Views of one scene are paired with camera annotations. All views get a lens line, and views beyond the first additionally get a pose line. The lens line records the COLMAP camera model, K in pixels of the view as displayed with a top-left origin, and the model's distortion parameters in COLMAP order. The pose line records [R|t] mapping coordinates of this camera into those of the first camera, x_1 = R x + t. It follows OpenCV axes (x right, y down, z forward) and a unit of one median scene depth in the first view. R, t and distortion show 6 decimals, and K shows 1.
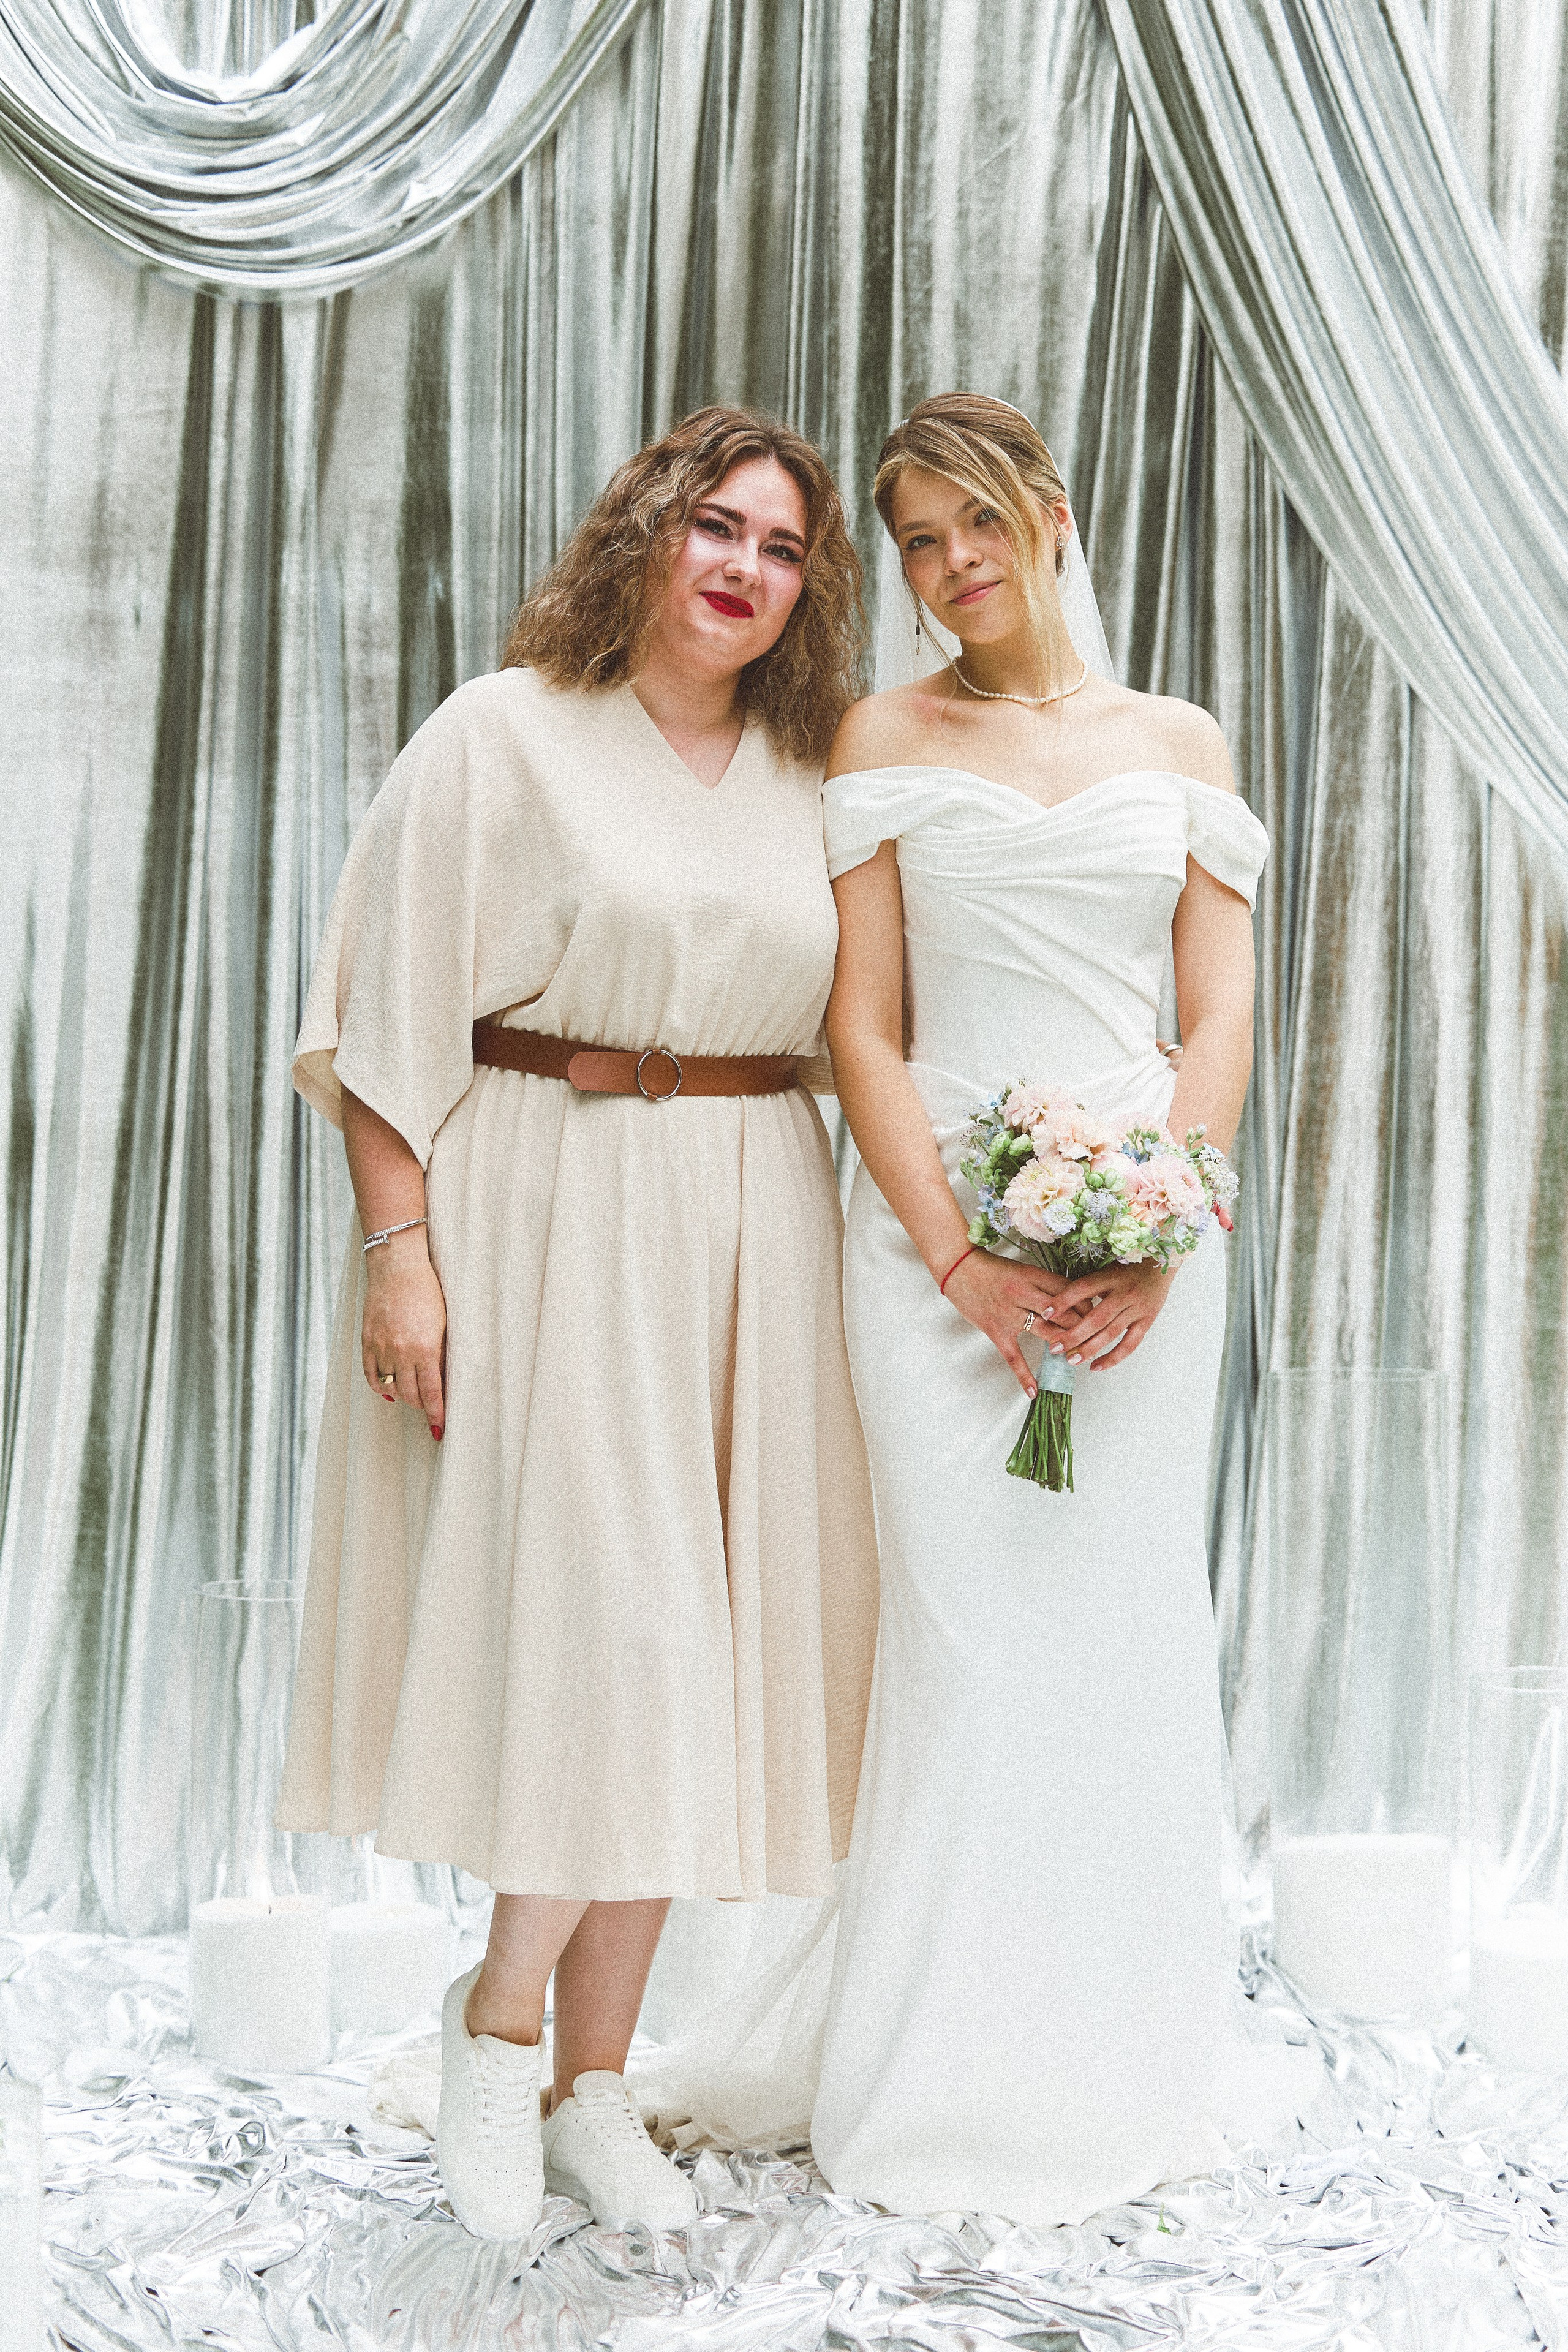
lens RADIAL K [[5311.4, 0, 787.6], [0, 5311.4, 1177.7], [0, 0, 1]] dist [-0.135061, 0.000000]
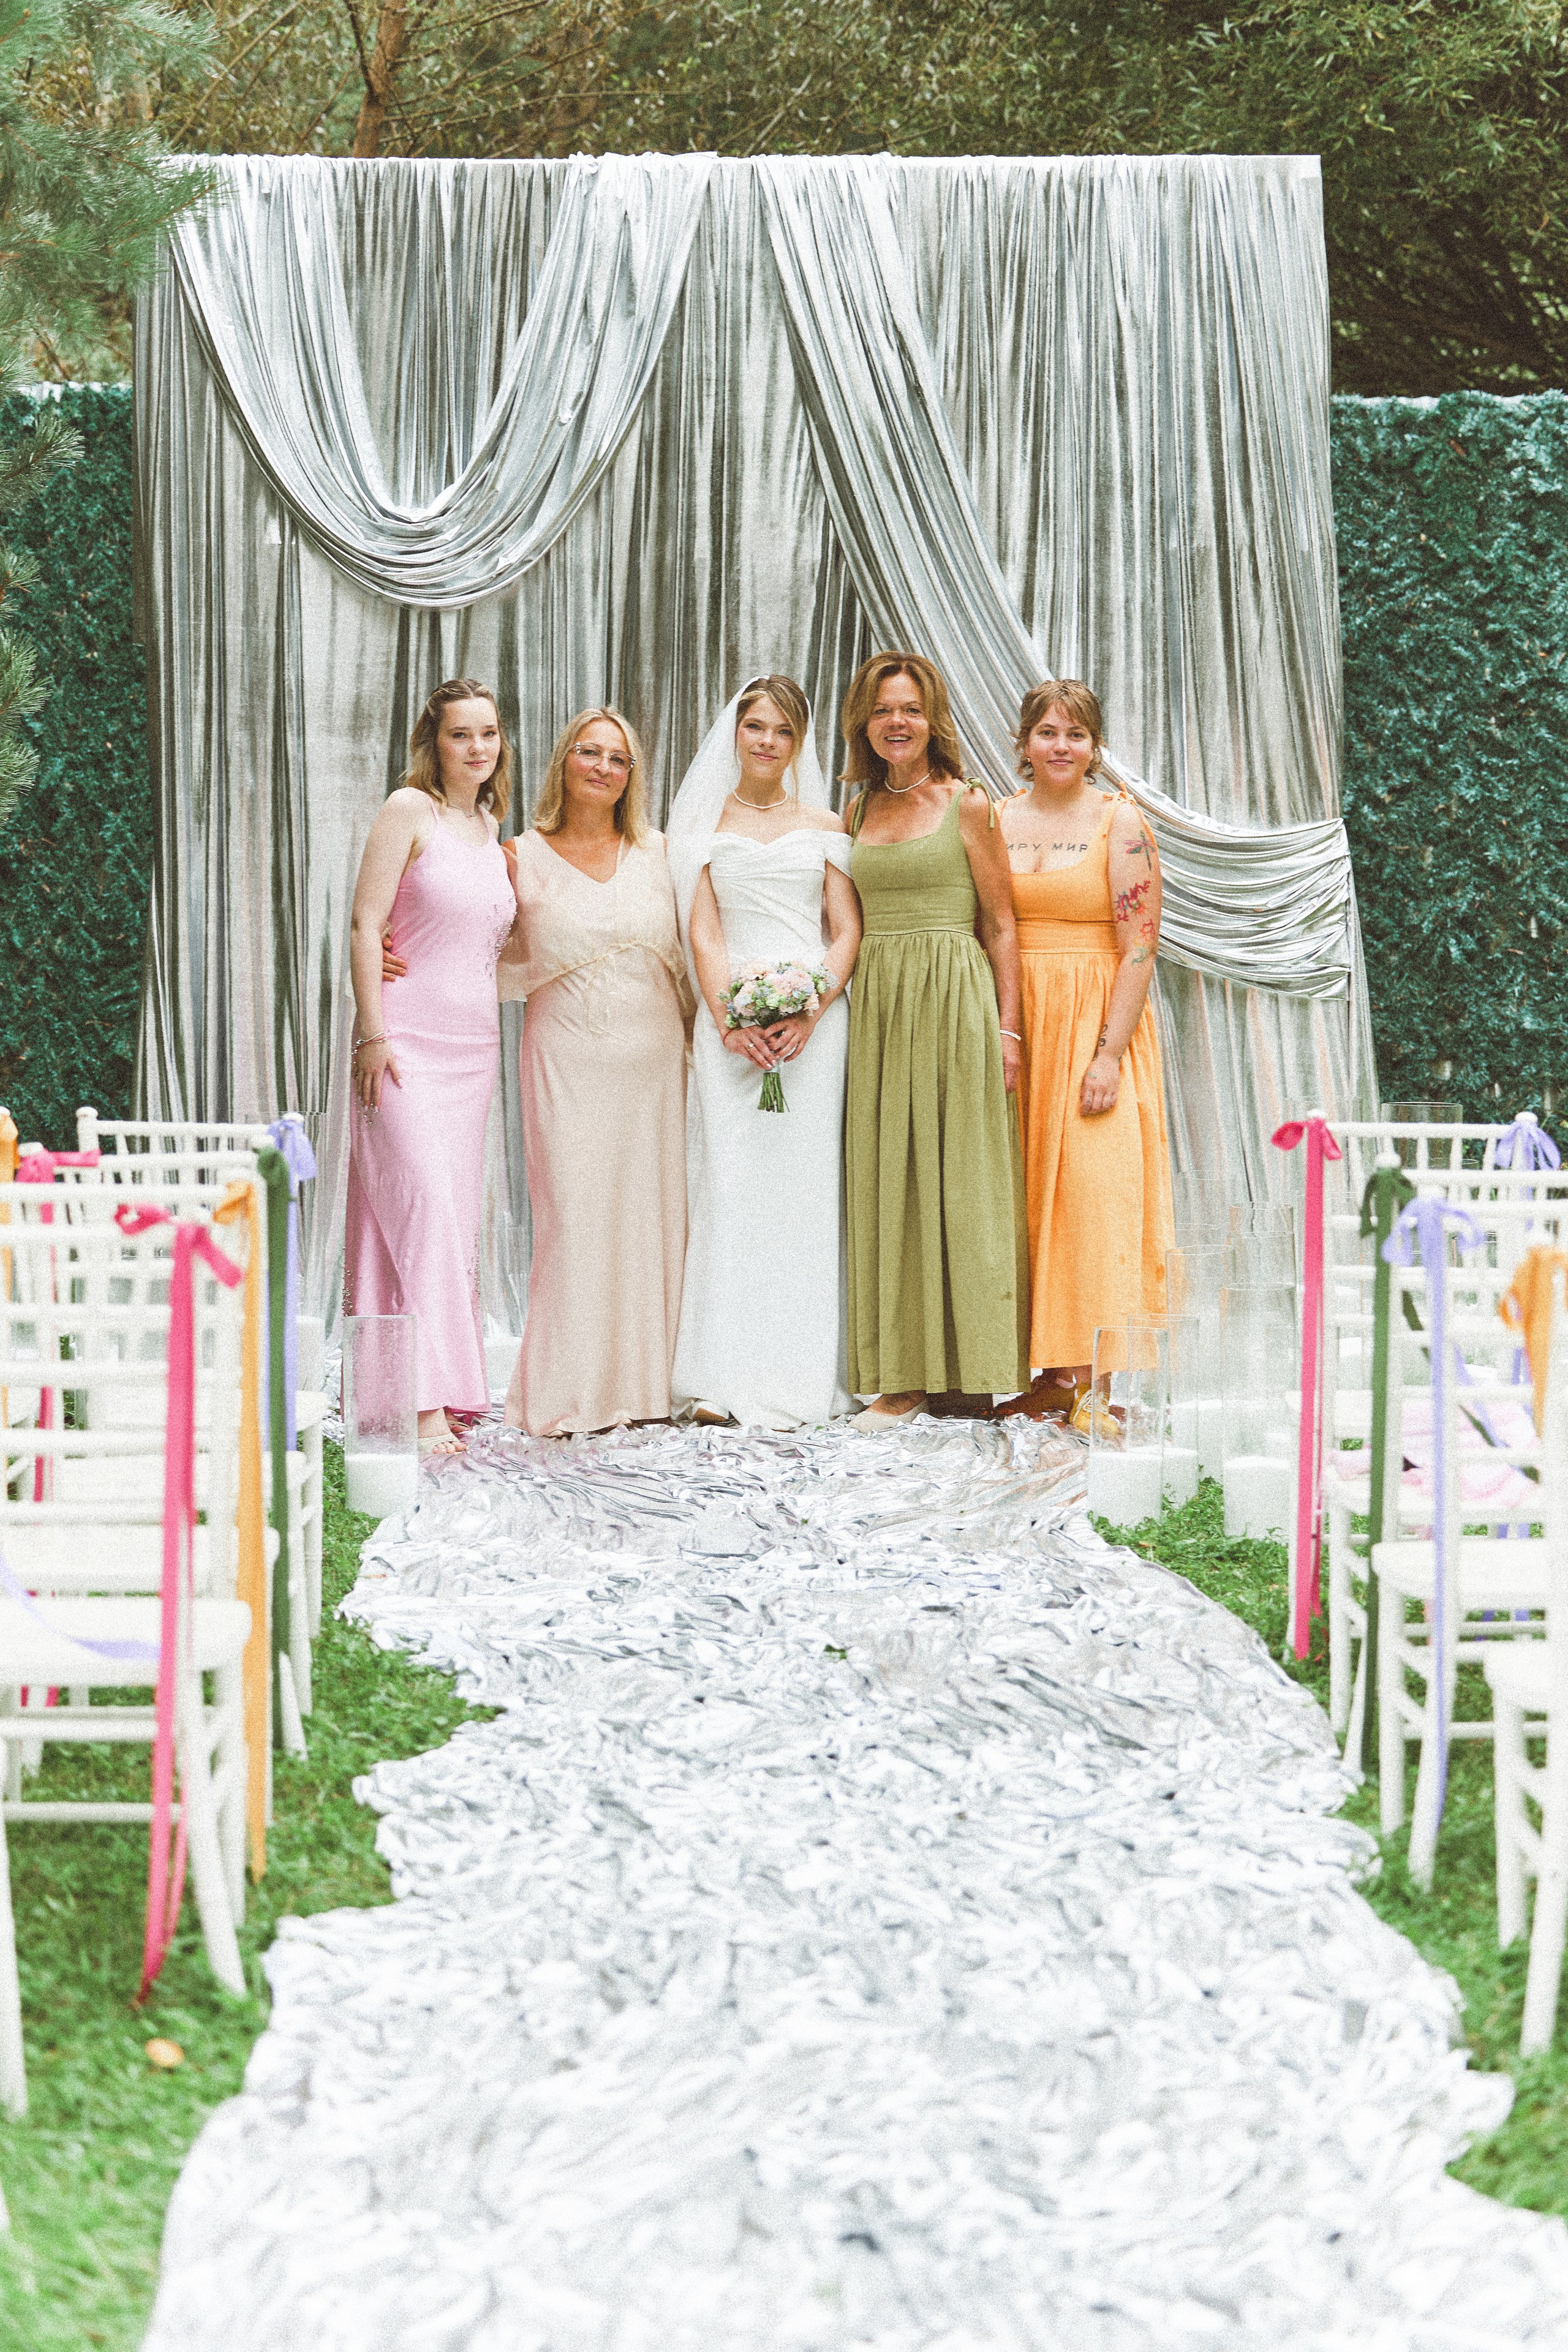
lens RADIAL K [[4646.4, 0, 771.0], [0, 4646.4, 1155.7], [0, 0, 1]] dist [-0.234972, 0.000000]
pose [[0.999887, -0.008327, 0.012485, 0.014774], [0.007848, 0.999246, 0.038014, -0.013122], [-0.012792, -0.037912, 0.999199, -0.910062]]
